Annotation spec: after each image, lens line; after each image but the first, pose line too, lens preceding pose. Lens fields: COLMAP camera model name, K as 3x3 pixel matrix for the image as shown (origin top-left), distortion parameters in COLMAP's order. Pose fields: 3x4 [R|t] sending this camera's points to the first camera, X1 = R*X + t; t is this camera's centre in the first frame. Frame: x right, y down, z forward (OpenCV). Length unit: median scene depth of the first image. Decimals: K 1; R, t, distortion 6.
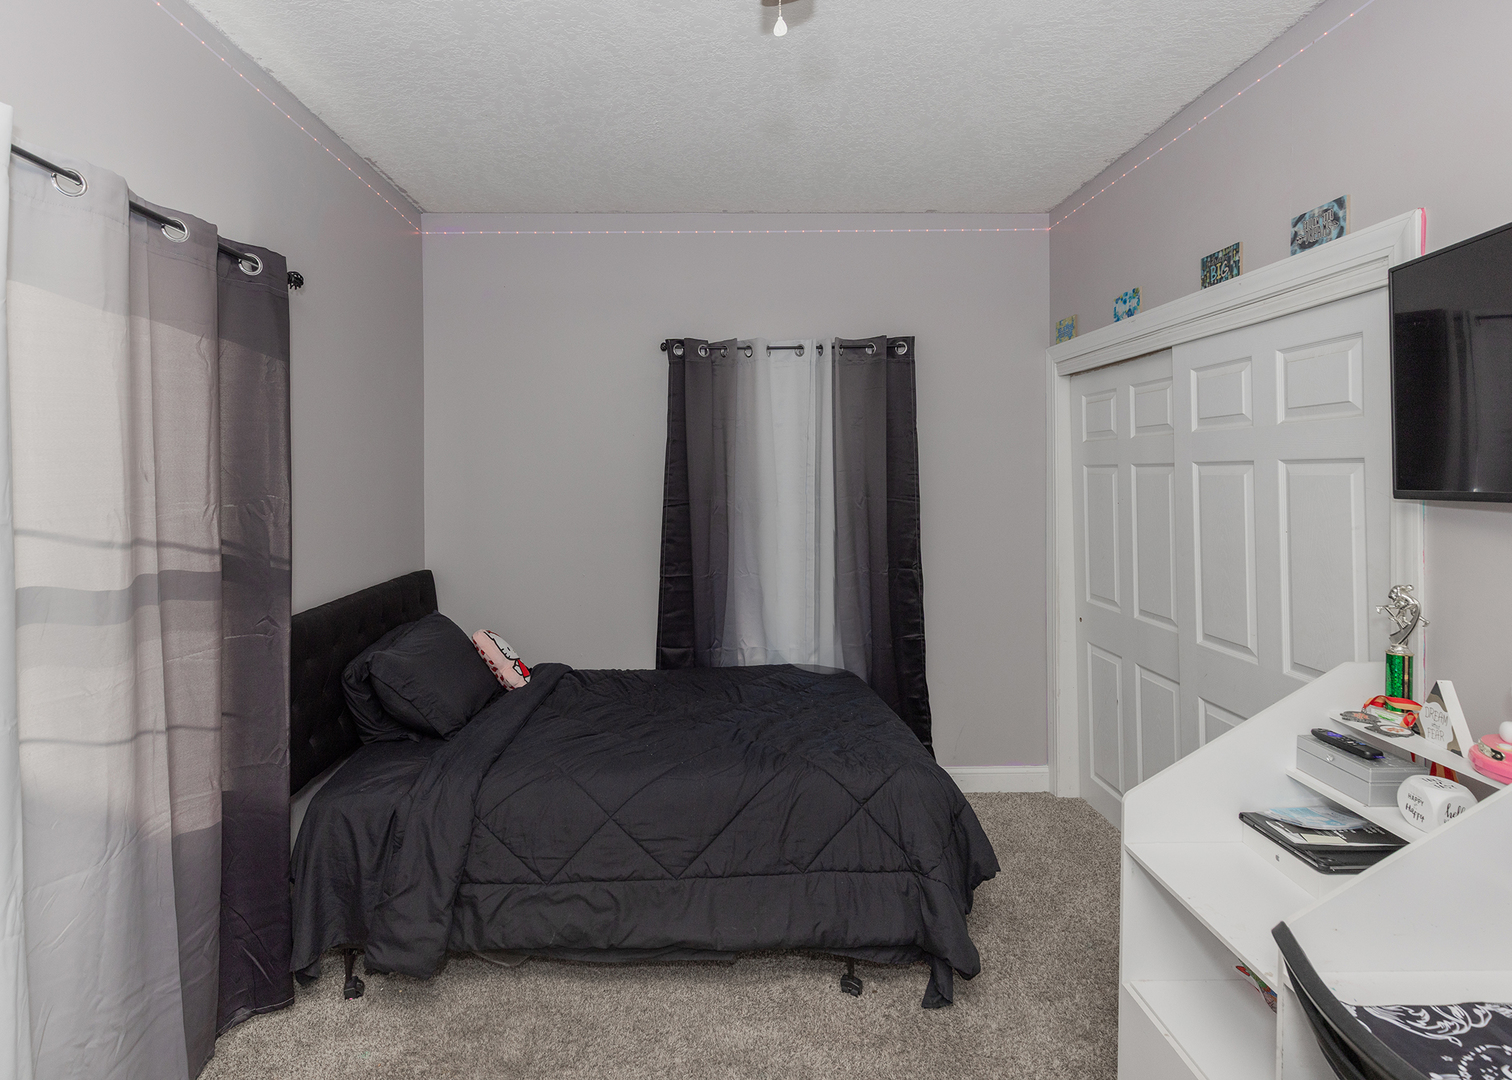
lens RADIAL K [[814.5, 0, 731.9], [0, 814.5, 494.0], [0, 0, 1]] dist [0.004446, -0.004229]
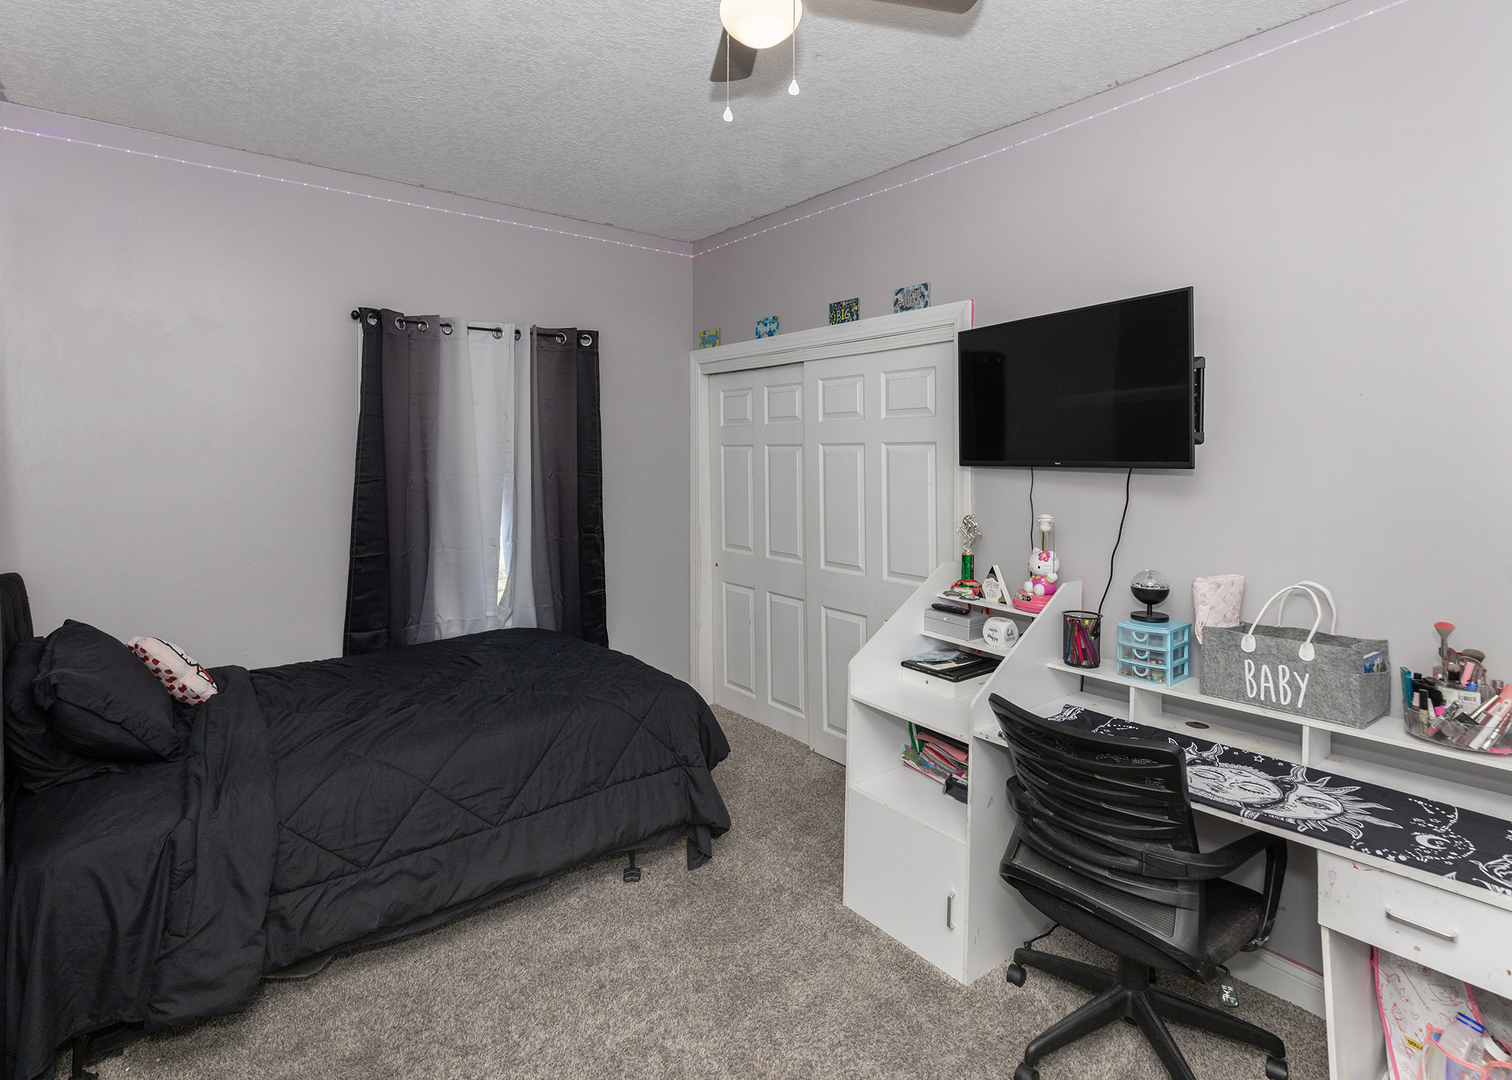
lens RADIAL K [[814.5, 0, 750.7], [0, 814.5, 484.1], [0, 0, 1]] dist [0.004446, -0.004229]
pose [[0.772288, -0.018906, 0.634991, -0.475328], [0.011324, 0.999808, 0.015995, 0.008937], [-0.635171, -0.005162, 0.772354, -0.037820]]
